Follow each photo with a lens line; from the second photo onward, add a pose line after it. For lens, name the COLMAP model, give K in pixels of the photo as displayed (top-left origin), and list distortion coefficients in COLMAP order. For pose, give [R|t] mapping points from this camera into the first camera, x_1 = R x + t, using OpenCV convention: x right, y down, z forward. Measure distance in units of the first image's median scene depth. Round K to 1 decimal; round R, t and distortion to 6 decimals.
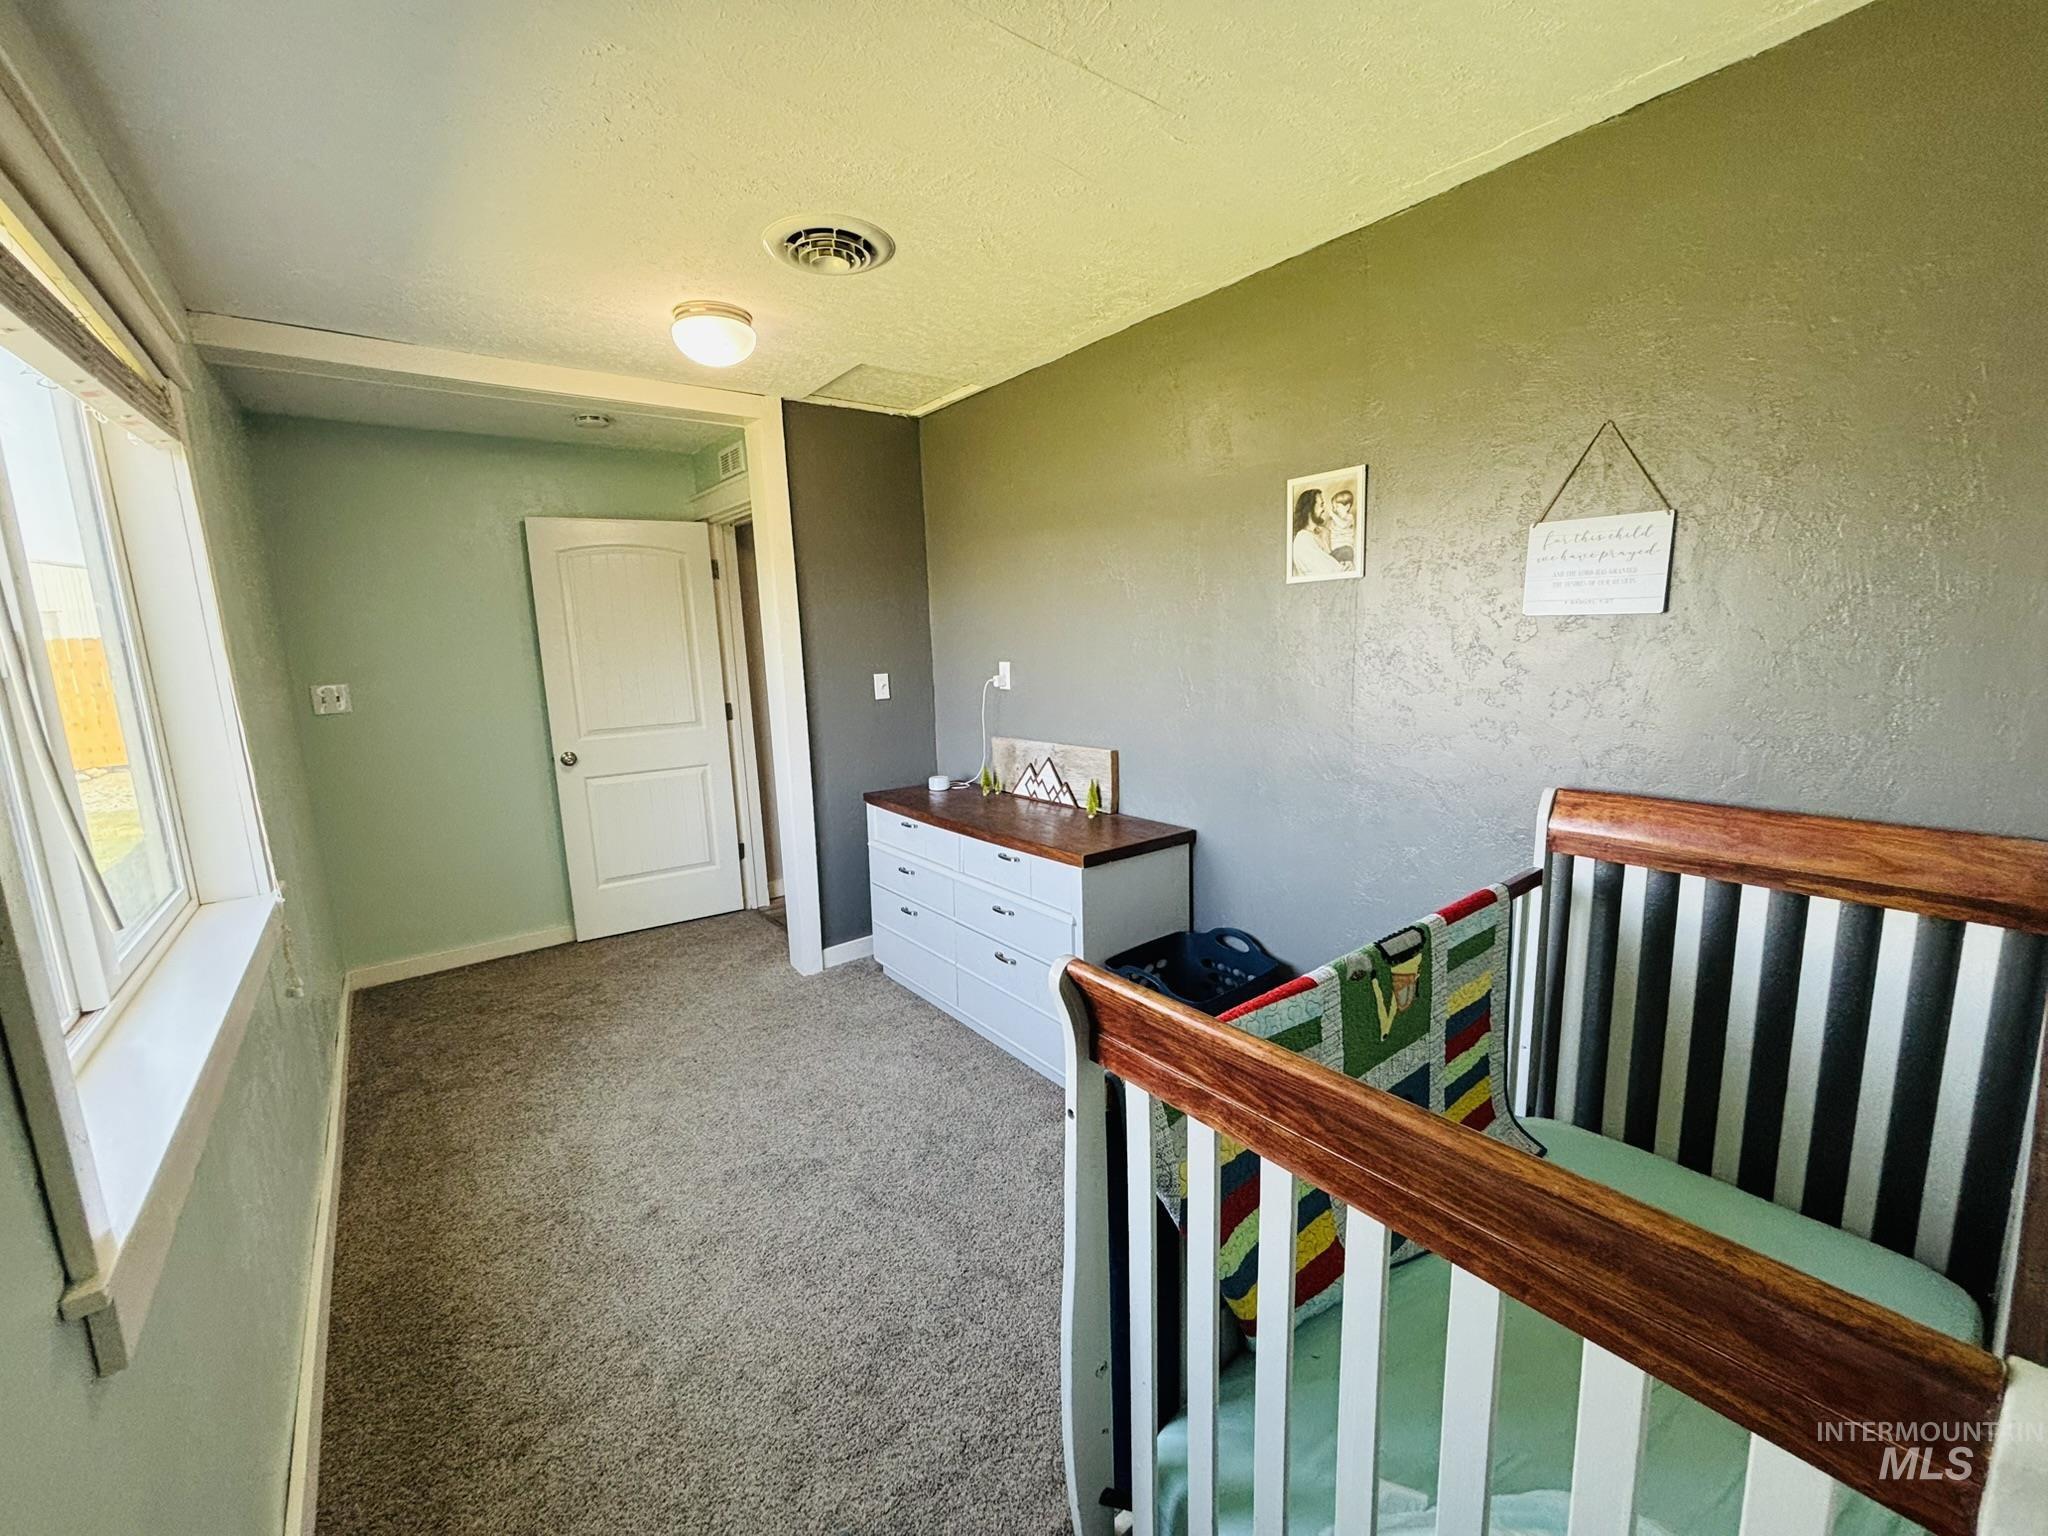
lens RADIAL K [[817.6, 0, 1029.5], [0, 817.6, 769.2], [0, 0, 1]] dist [0.000882, 0.000006]
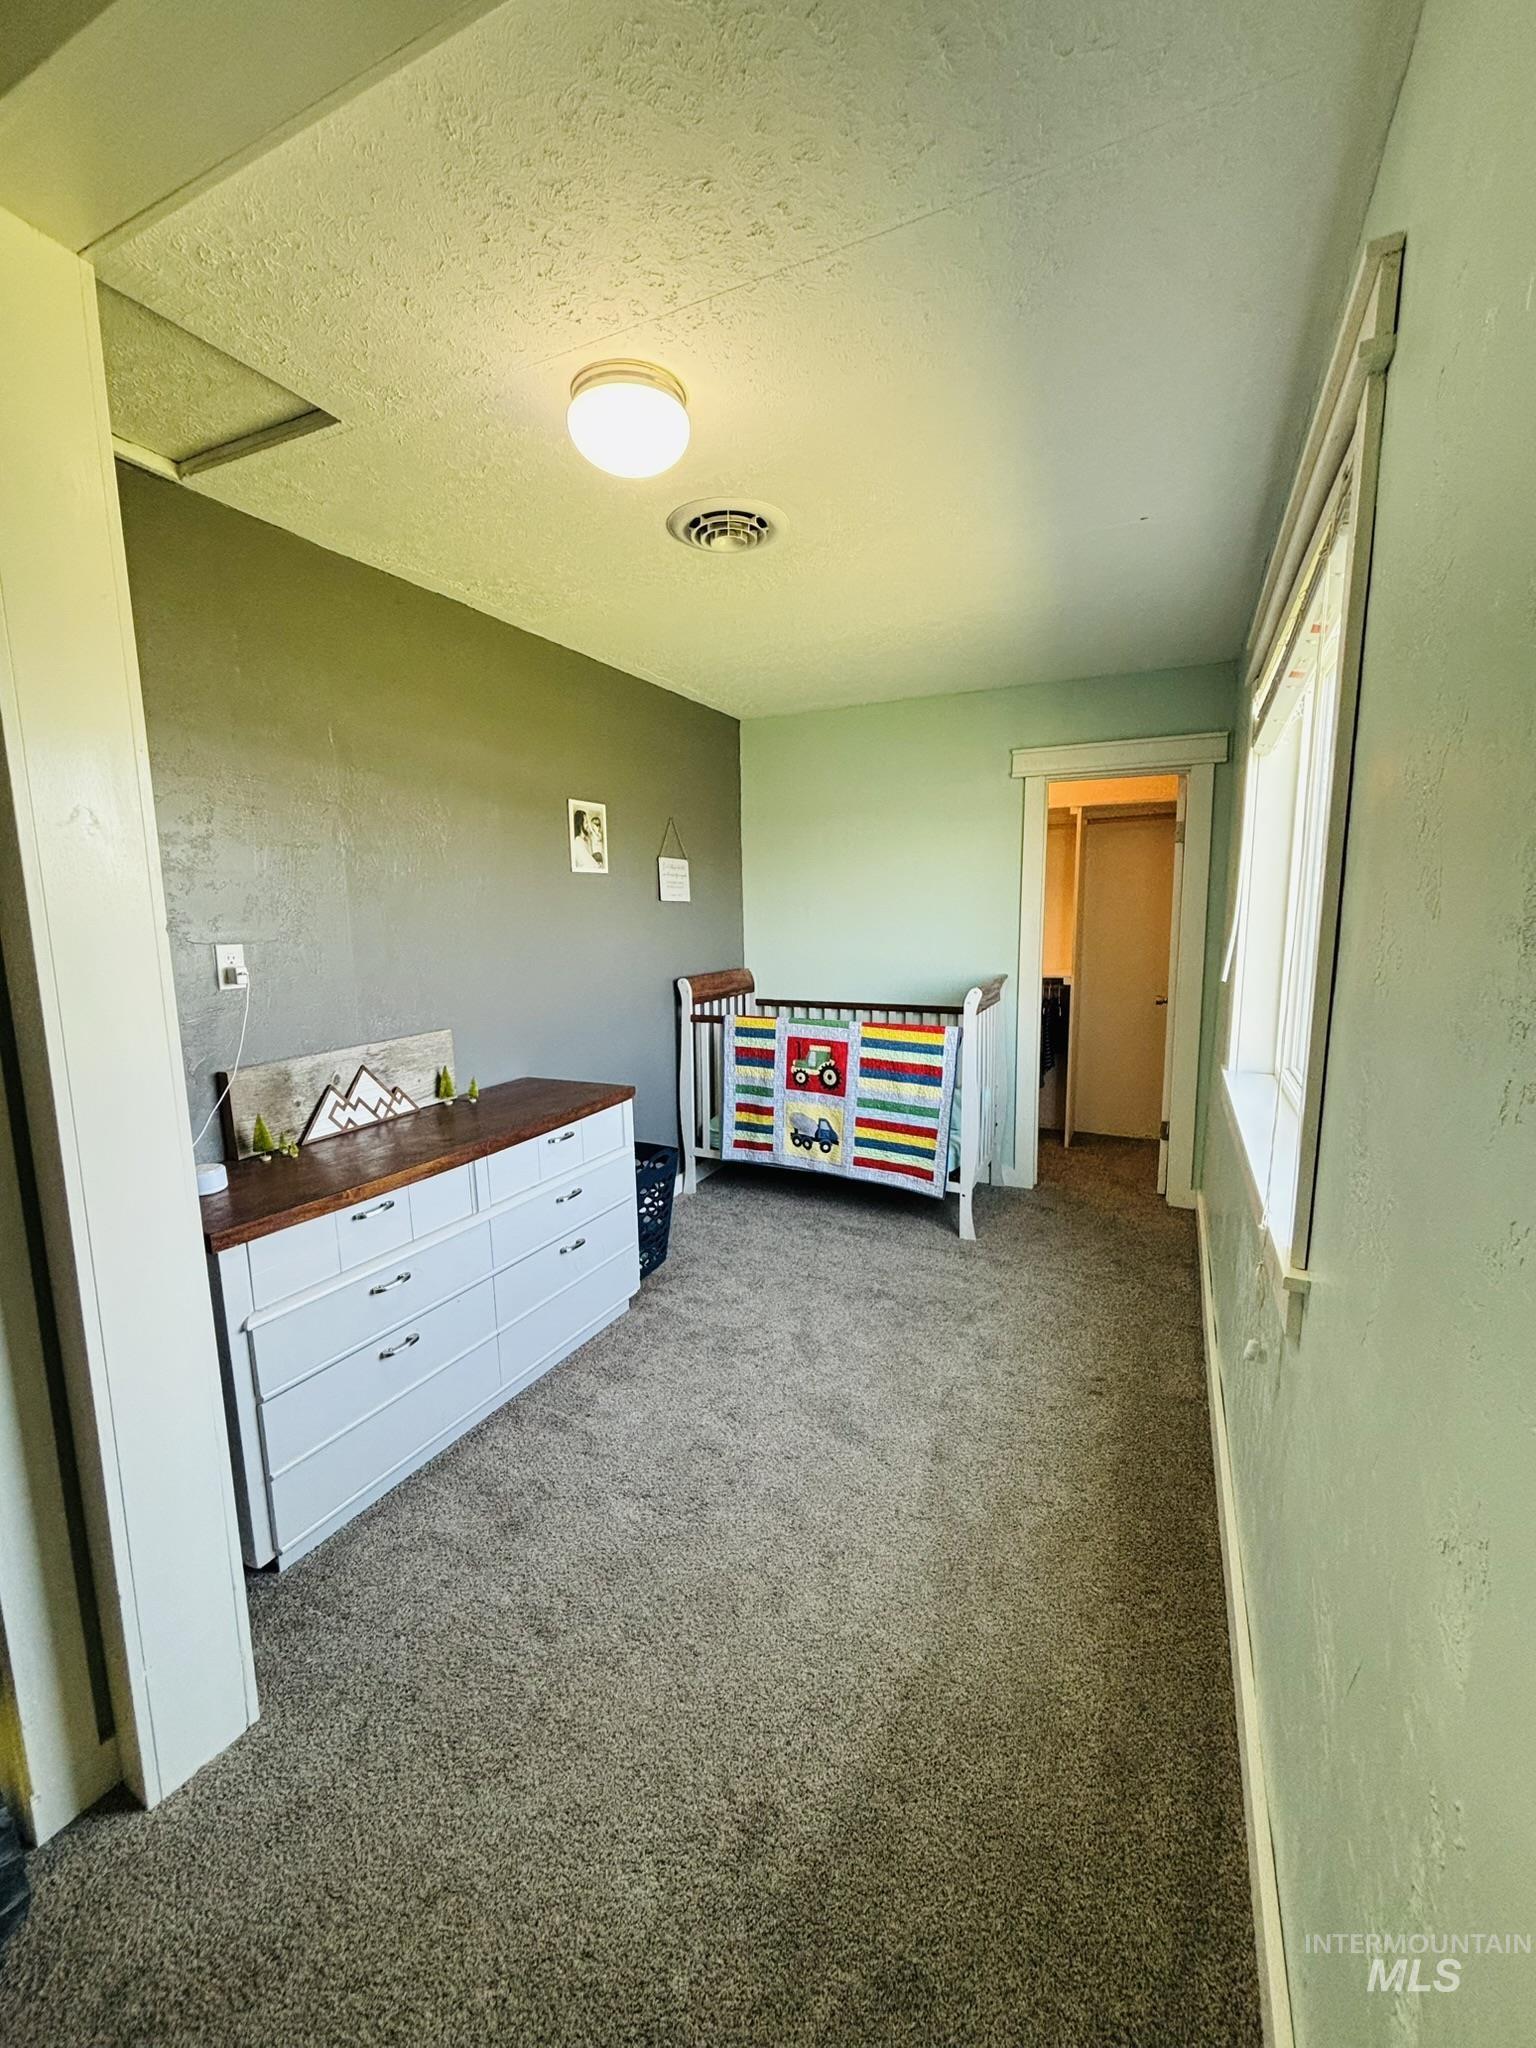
lens RADIAL K [[817.6, 0, 770.3], [0, 817.6, 1025.0], [0, 0, 1]] dist [0.000882, 0.000006]
pose [[-0.445734, -0.086101, 0.891015, -0.908341], [0.173445, 0.968194, 0.180326, -0.136065], [-0.878202, 0.234920, -0.416623, 1.102945]]
